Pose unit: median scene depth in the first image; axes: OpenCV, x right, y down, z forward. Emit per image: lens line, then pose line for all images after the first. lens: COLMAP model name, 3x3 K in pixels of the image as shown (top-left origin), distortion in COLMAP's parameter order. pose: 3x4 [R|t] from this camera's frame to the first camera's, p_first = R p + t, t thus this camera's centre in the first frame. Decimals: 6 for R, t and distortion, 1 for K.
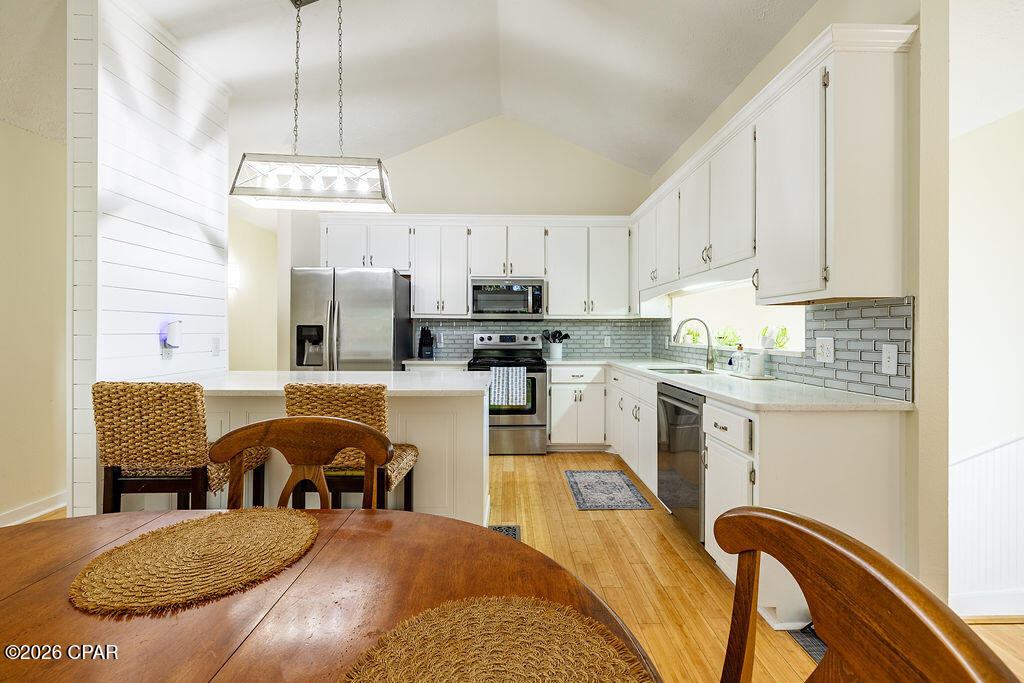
lens RADIAL K [[425.3, 0, 514.0], [0, 425.3, 335.9], [0, 0, 1]] dist [-0.001977, 0.000610]
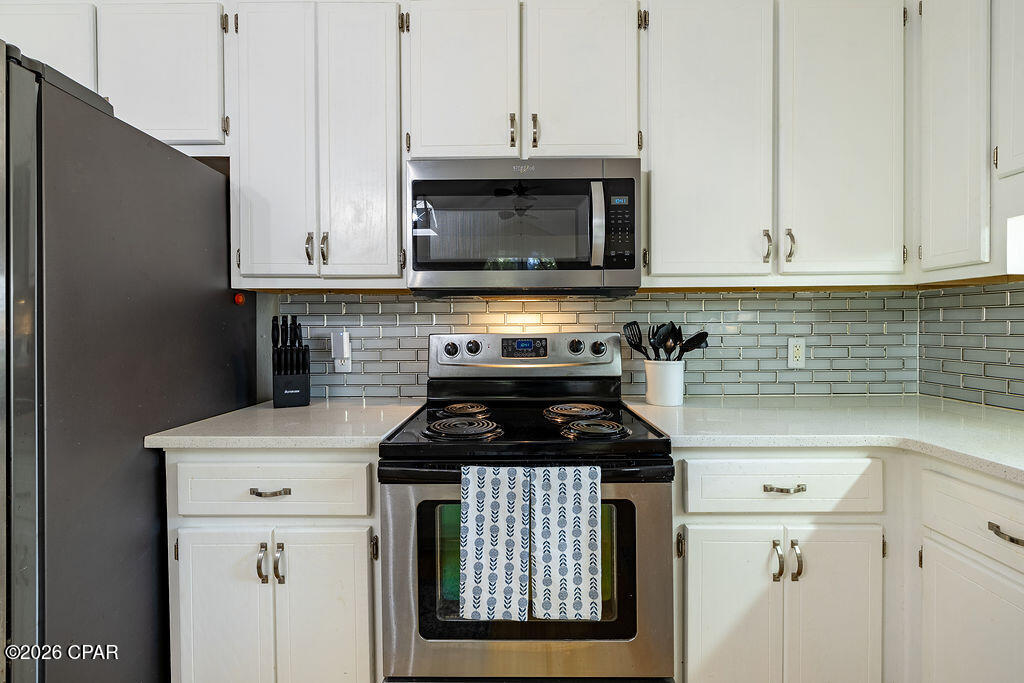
lens RADIAL K [[425.3, 0, 518.5], [0, 425.3, 332.0], [0, 0, 1]] dist [-0.001977, 0.000610]
pose [[0.999825, -0.007695, -0.017074, -0.022672], [0.007672, 0.999970, -0.001381, -0.010060], [0.017084, 0.001250, 0.999853, 1.062515]]
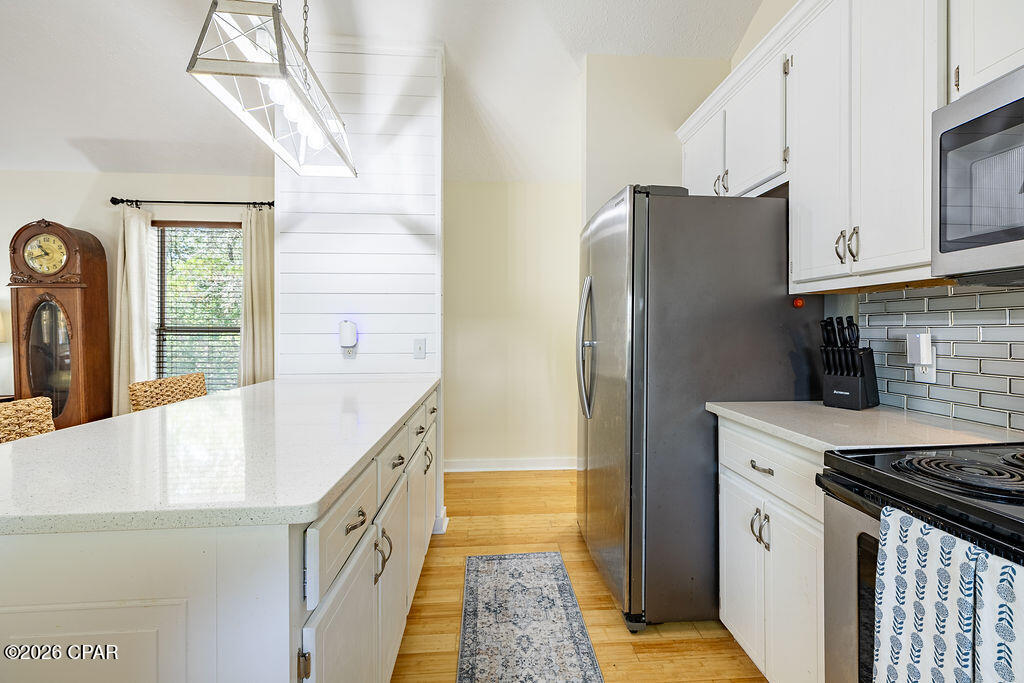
lens RADIAL K [[425.3, 0, 520.3], [0, 425.3, 332.8], [0, 0, 1]] dist [-0.001977, 0.000610]
pose [[0.061817, 0.001437, -0.998086, 0.192993], [-0.007286, 0.999973, 0.000989, -0.010688], [0.998061, 0.007211, 0.061825, 1.161110]]
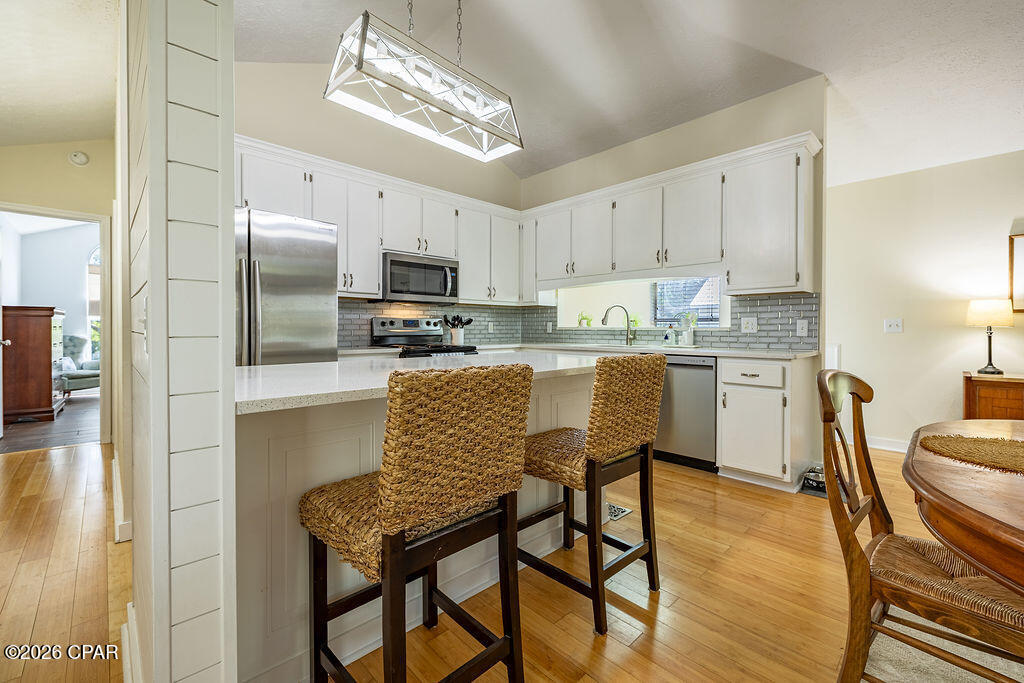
lens RADIAL K [[425.3, 0, 514.6], [0, 425.3, 335.9], [0, 0, 1]] dist [-0.001977, 0.000610]
pose [[0.728843, -0.011744, 0.684581, -0.766098], [0.005856, 0.999923, 0.010919, 0.038598], [-0.684656, -0.003950, 0.728855, 0.331454]]
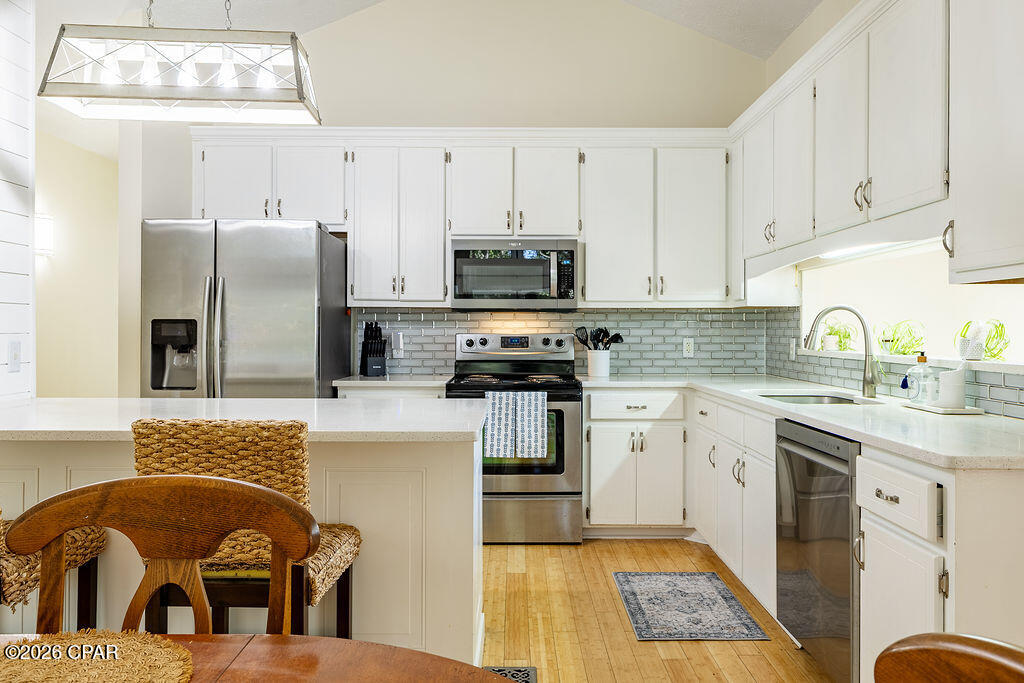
lens RADIAL K [[740.6, 0, 512.4], [0, 740.6, 336.9], [0, 0, 1]] dist [0.003884, 0.001951]
pose [[0.999845, -0.000169, -0.017634, -0.000722], [0.000151, 0.999999, -0.001007, -0.000097], [0.017634, 0.001004, 0.999844, -0.005231]]
